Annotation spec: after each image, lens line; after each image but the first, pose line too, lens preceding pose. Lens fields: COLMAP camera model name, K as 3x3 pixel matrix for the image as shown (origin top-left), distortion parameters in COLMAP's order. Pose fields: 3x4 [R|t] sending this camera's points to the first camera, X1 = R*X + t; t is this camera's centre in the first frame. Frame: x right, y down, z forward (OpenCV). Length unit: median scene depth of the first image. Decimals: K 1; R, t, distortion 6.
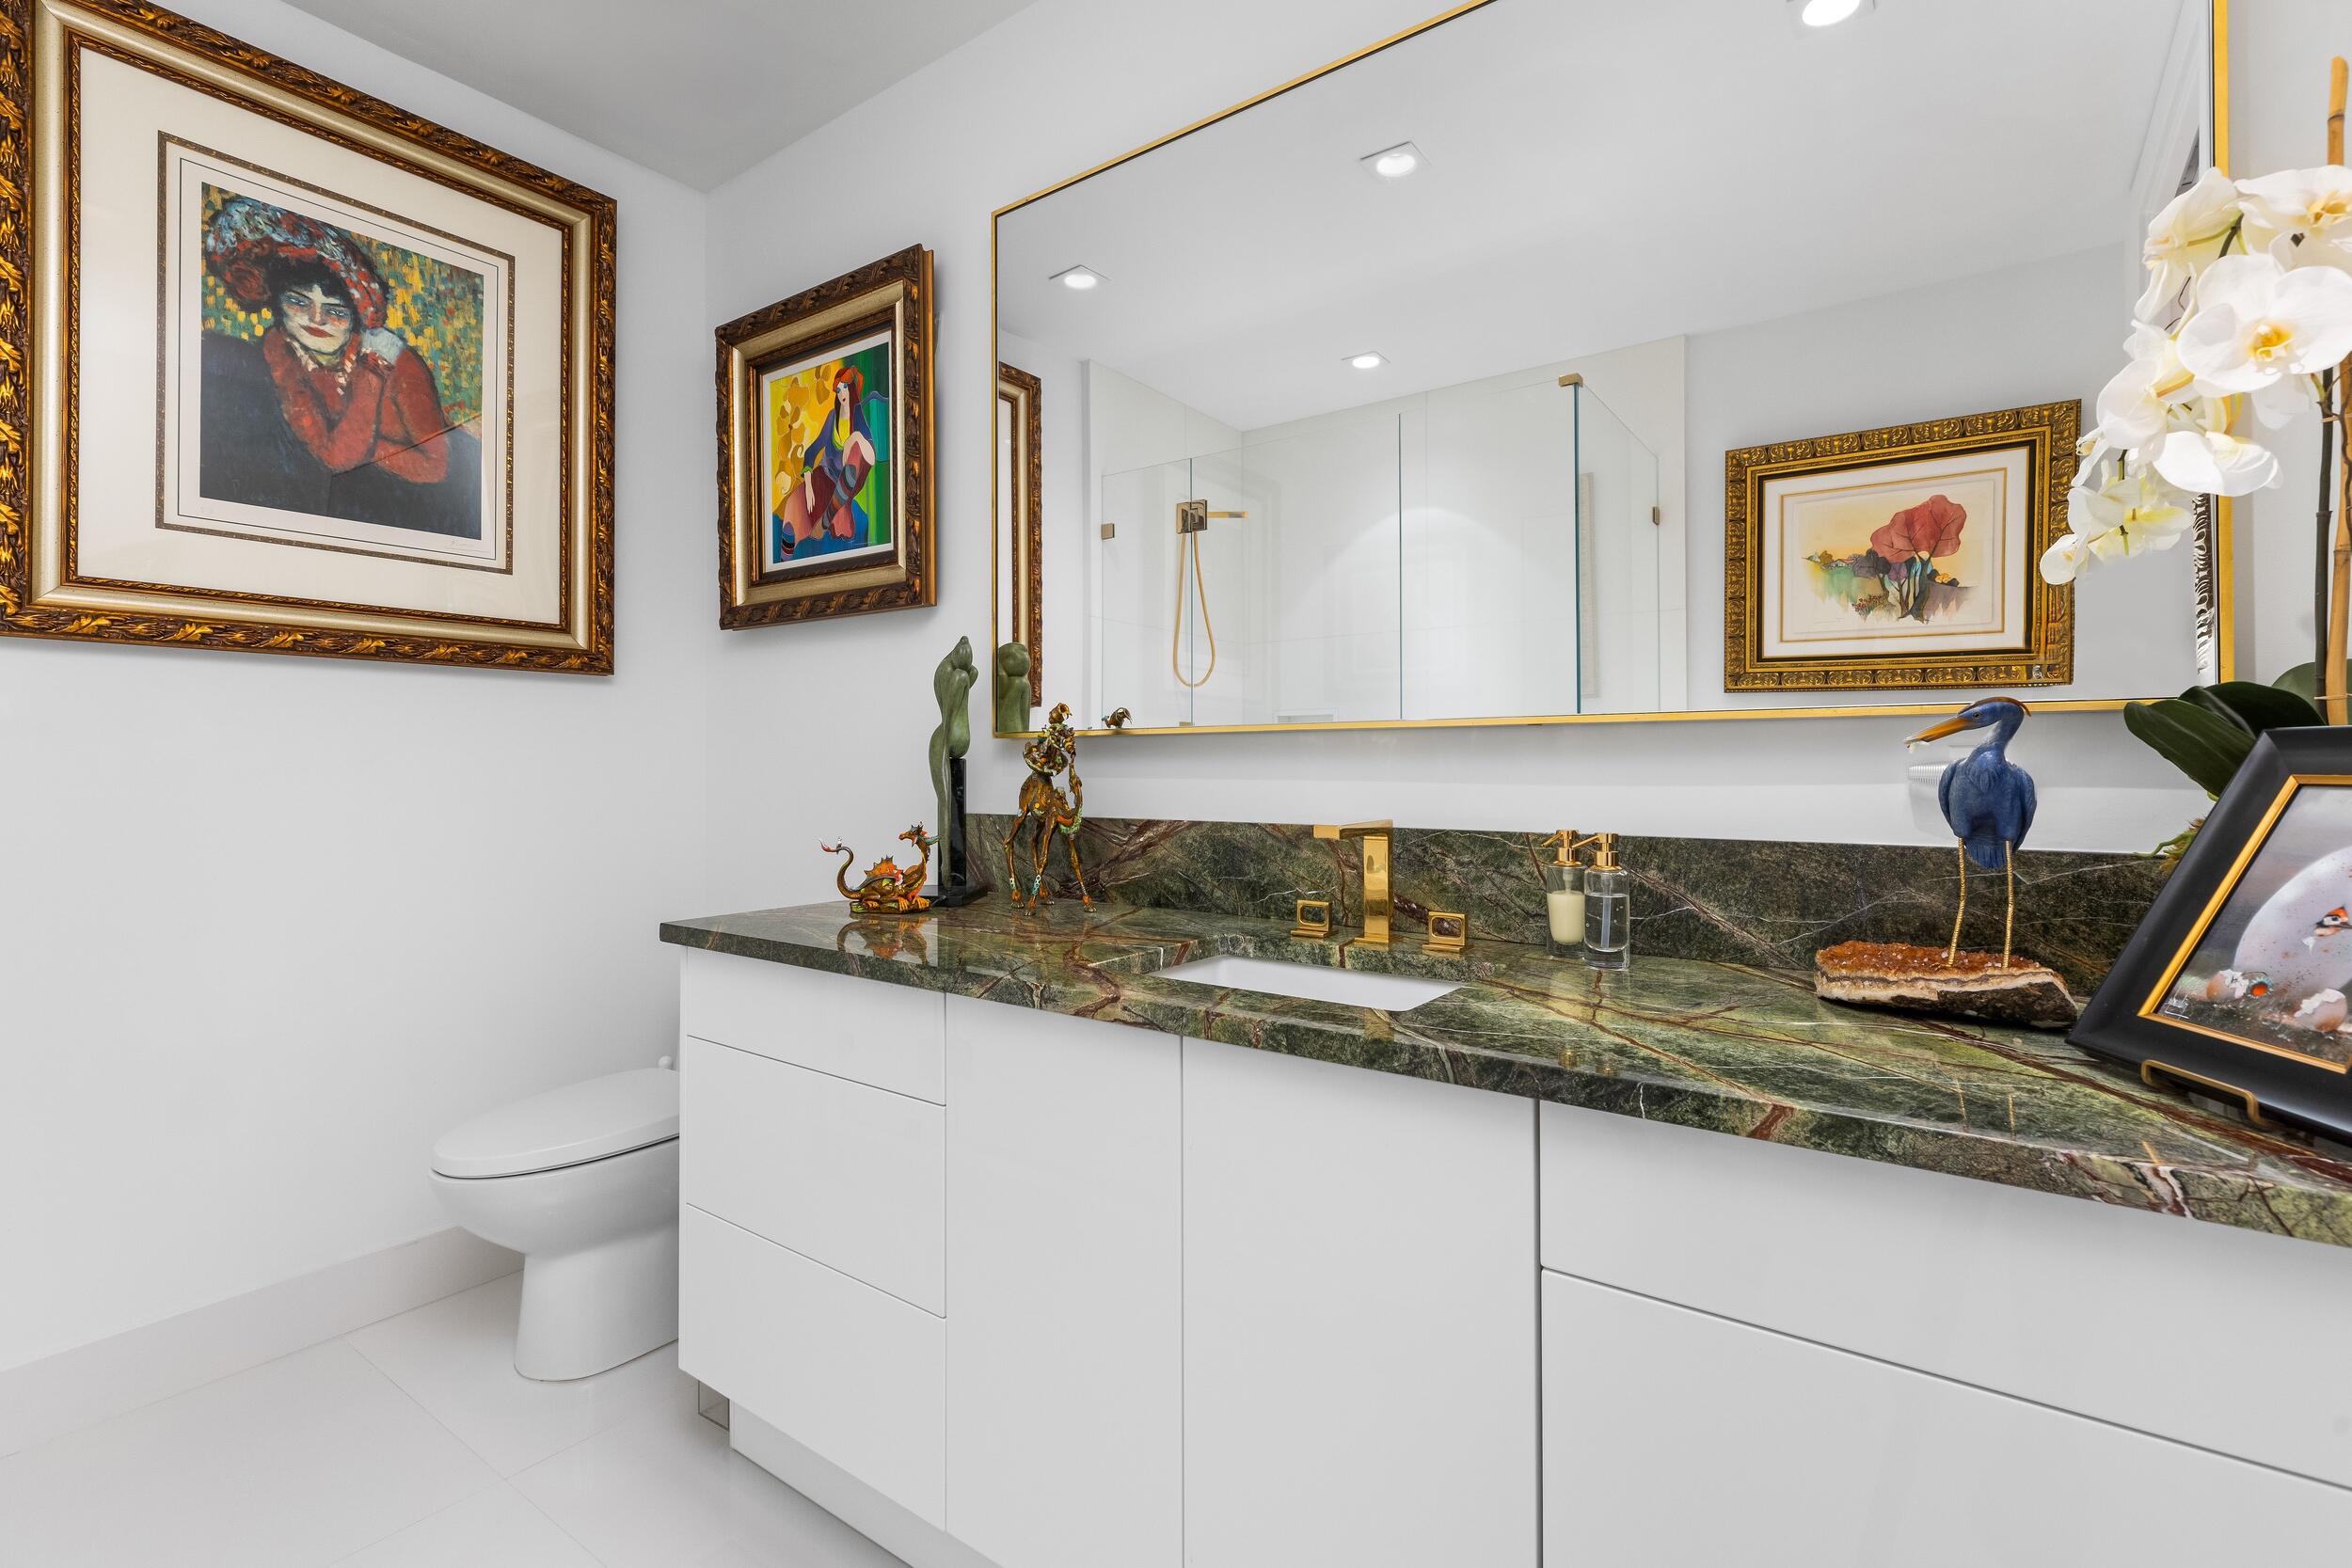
lens RADIAL K [[1047.3, 0, 1176.3], [0, 1047.3, 770.2], [0, 0, 1]] dist [0.000720, -0.000120]
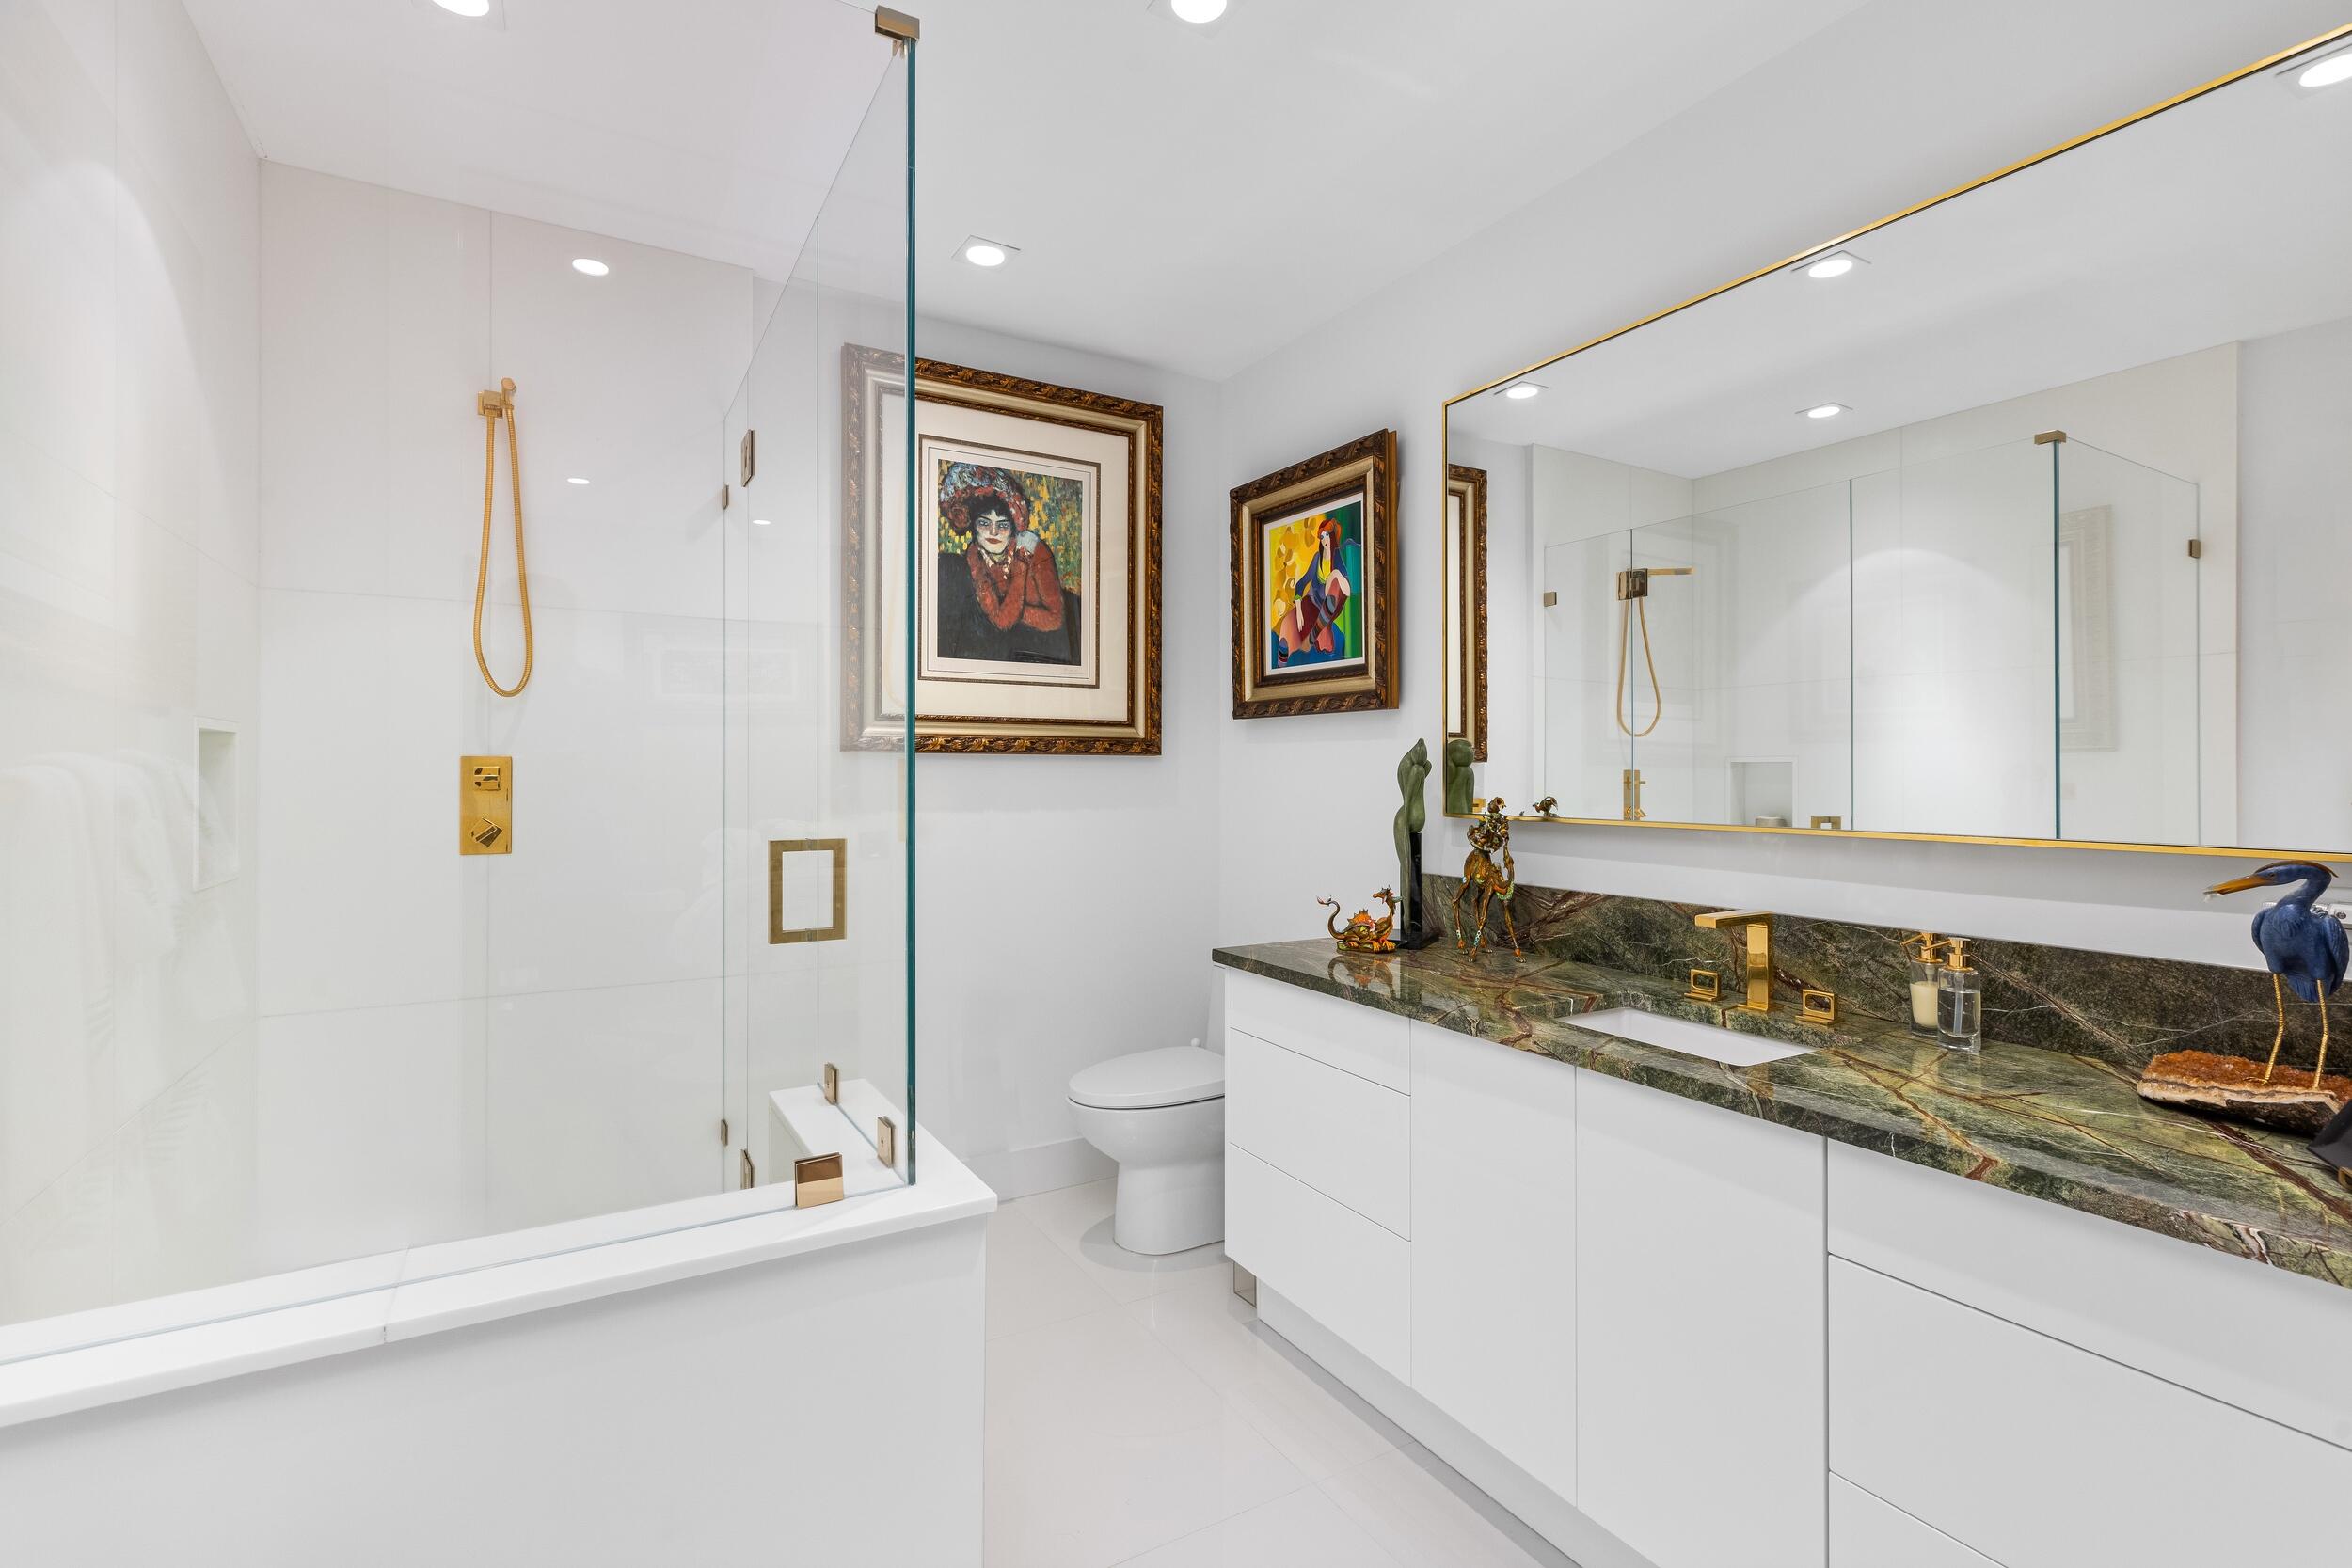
lens RADIAL K [[1047.3, 0, 1176.3], [0, 1047.3, 770.2], [0, 0, 1]] dist [0.000720, -0.000120]
pose [[0.912010, -0.001318, -0.410165, 0.056836], [-0.001950, 0.999970, -0.007551, -0.085197], [0.410162, 0.007686, 0.911980, -0.328051]]
